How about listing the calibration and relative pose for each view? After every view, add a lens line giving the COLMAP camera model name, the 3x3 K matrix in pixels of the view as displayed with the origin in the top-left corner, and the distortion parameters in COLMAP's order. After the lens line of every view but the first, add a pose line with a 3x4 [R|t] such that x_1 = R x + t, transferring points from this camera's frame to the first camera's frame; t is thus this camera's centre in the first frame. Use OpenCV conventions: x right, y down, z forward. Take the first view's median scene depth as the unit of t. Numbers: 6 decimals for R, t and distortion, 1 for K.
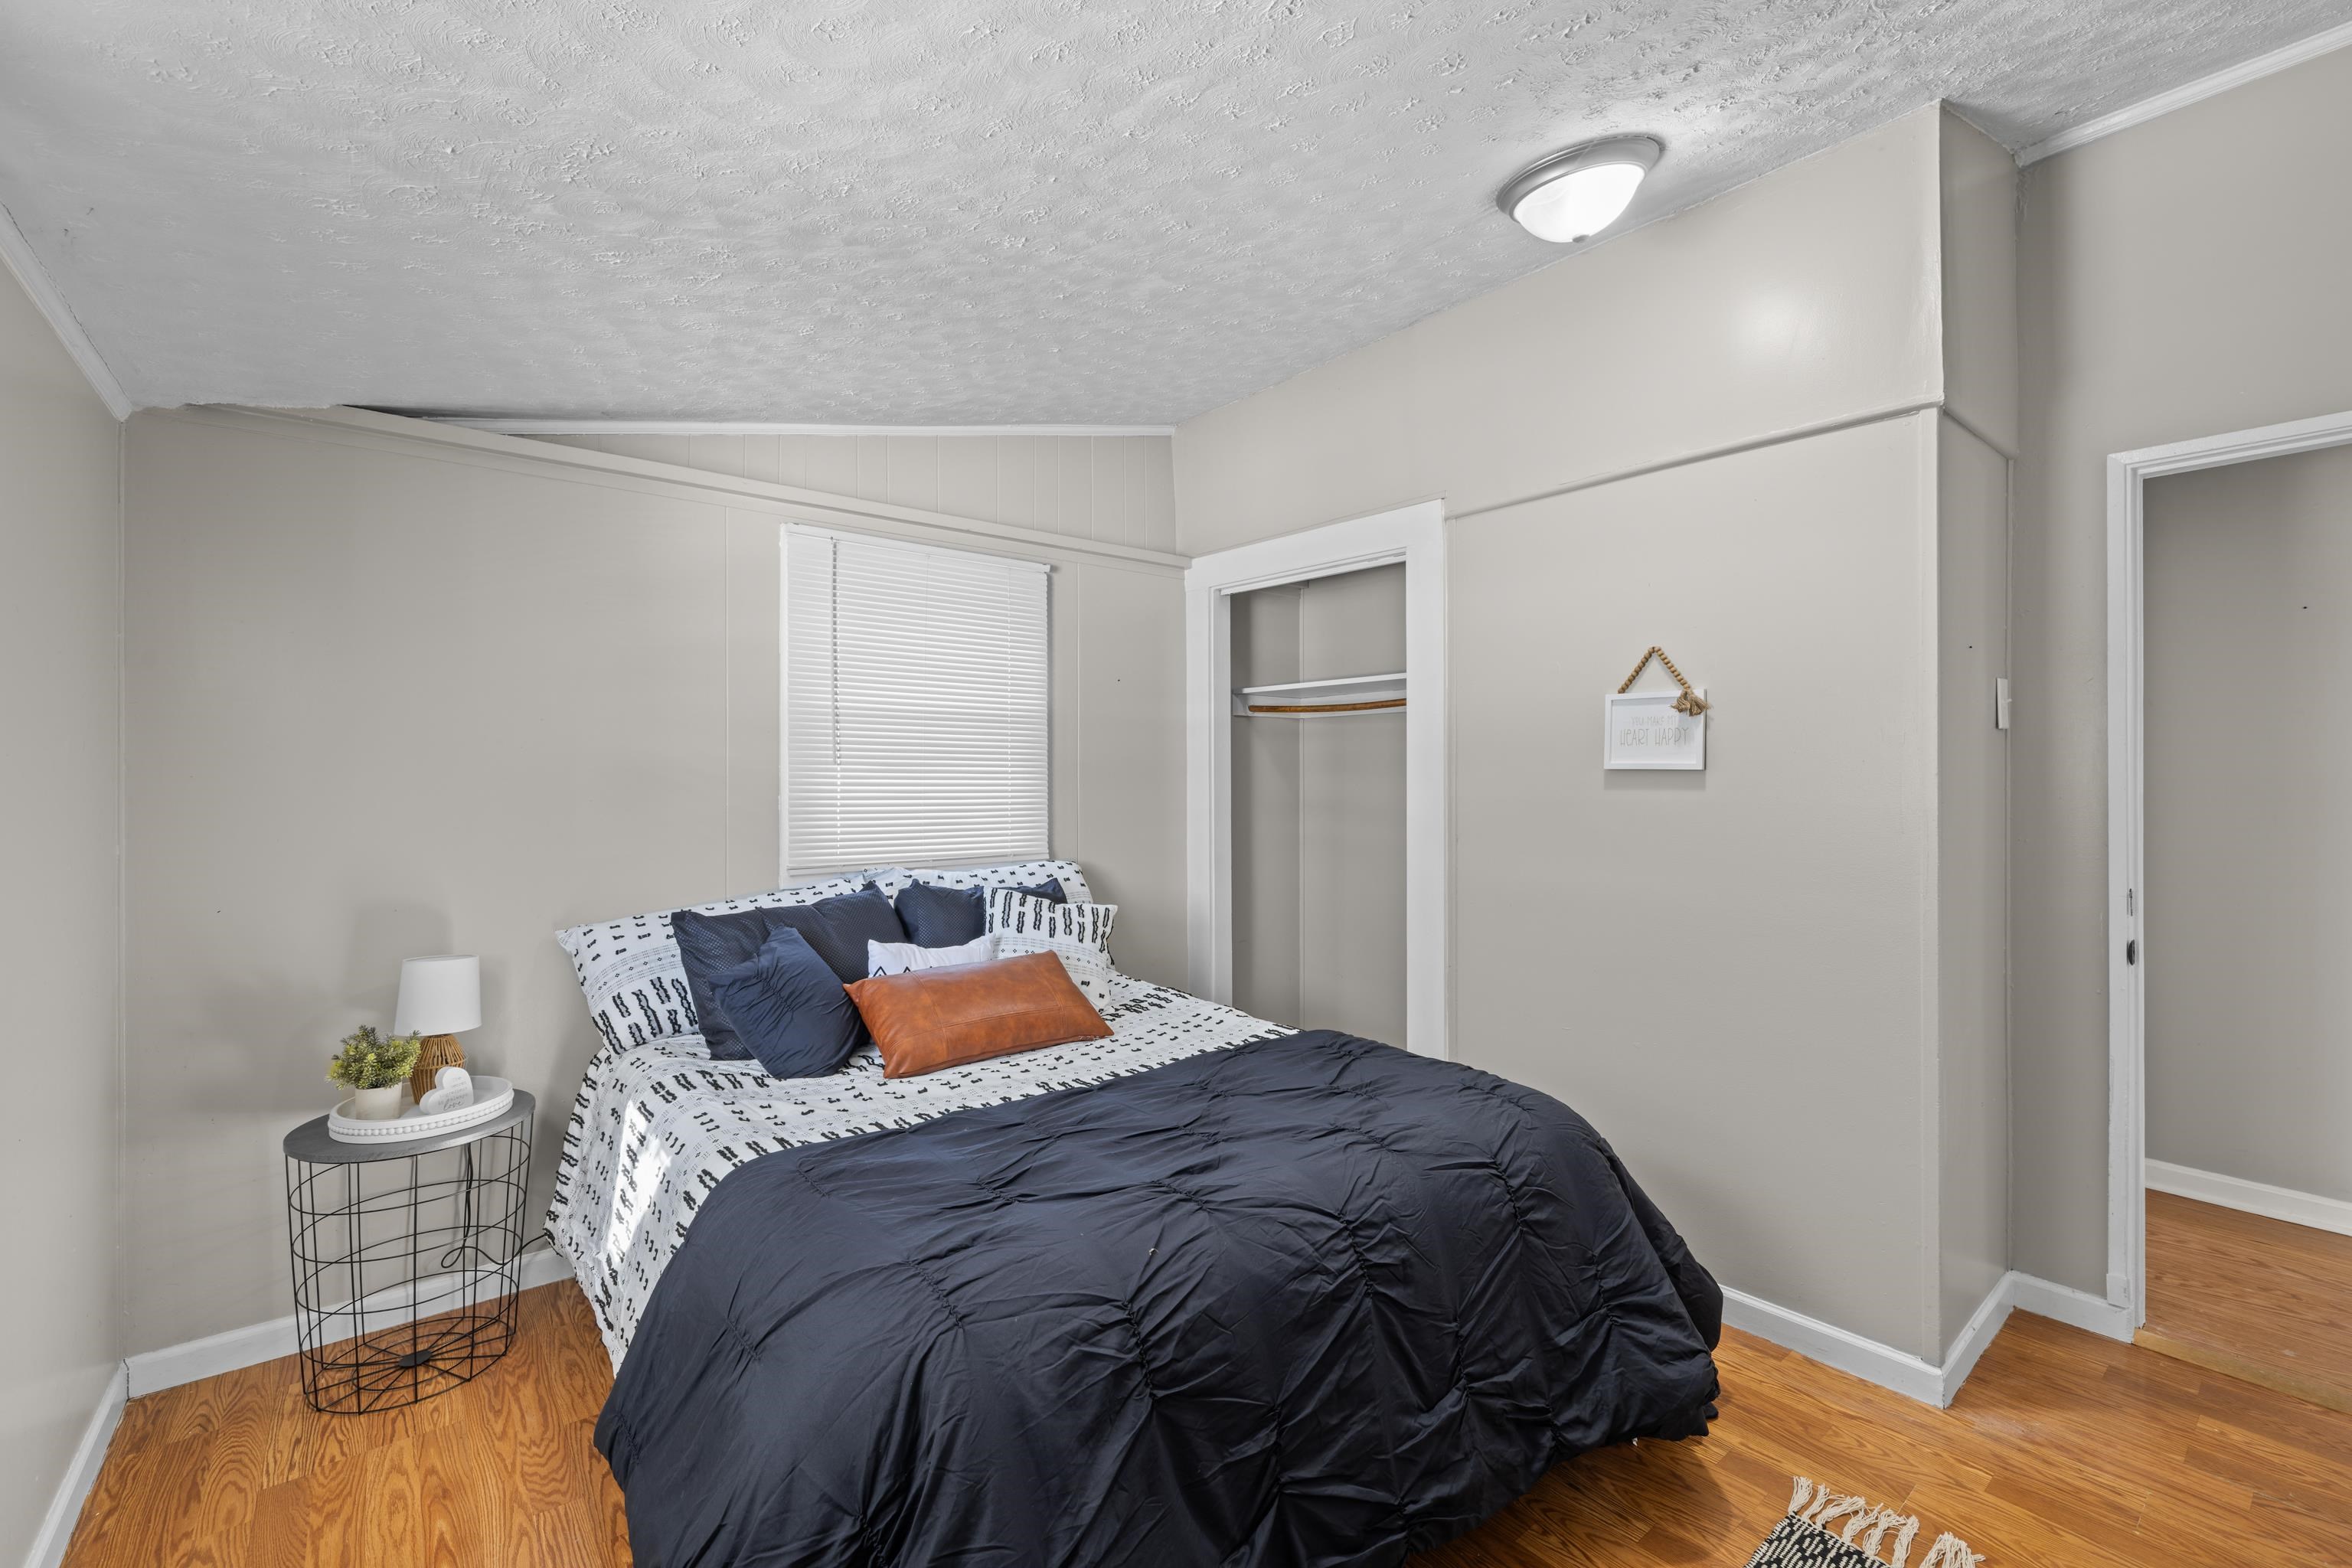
lens RADIAL K [[989.3, 0, 1174.4], [0, 989.3, 780.3], [0, 0, 1]] dist [0.003422, 0.000878]
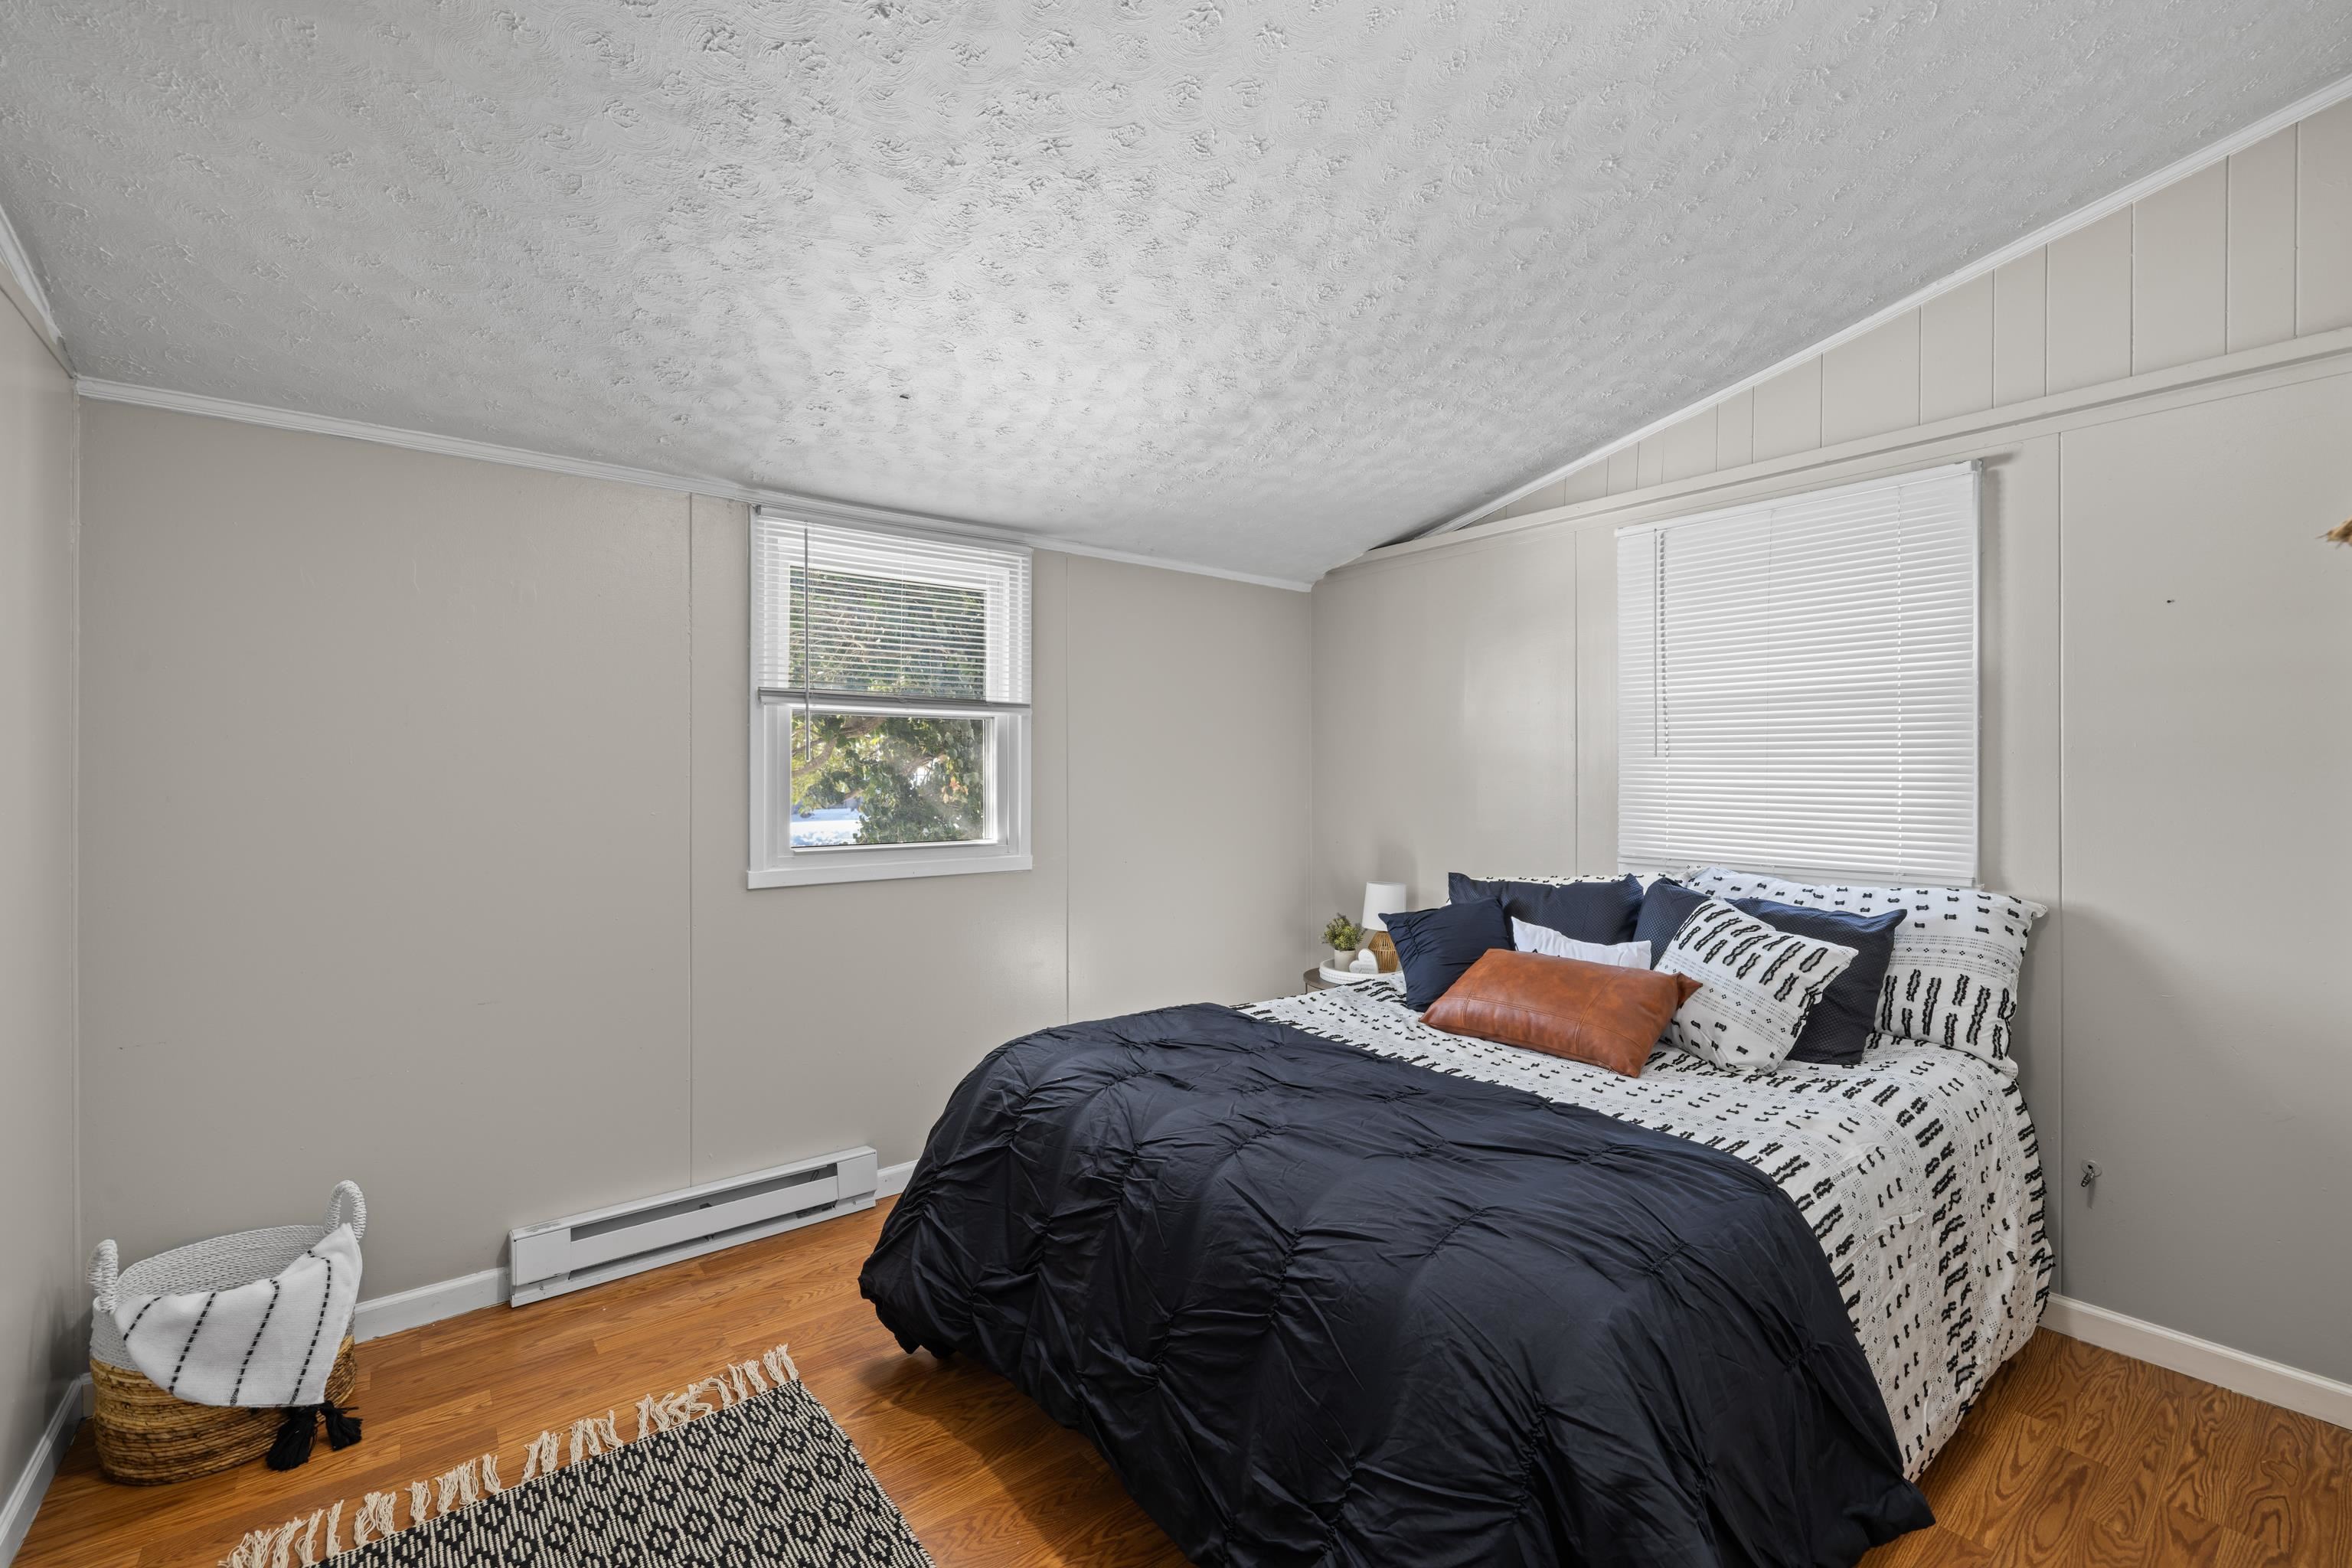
lens RADIAL K [[989.3, 0, 1172.4], [0, 989.3, 775.4], [0, 0, 1]] dist [0.003422, 0.000878]
pose [[-0.008043, 0.006560, -0.999946, 0.809992], [-0.001545, 0.999977, 0.006573, -0.002981], [0.999966, 0.001597, -0.008033, 0.638860]]
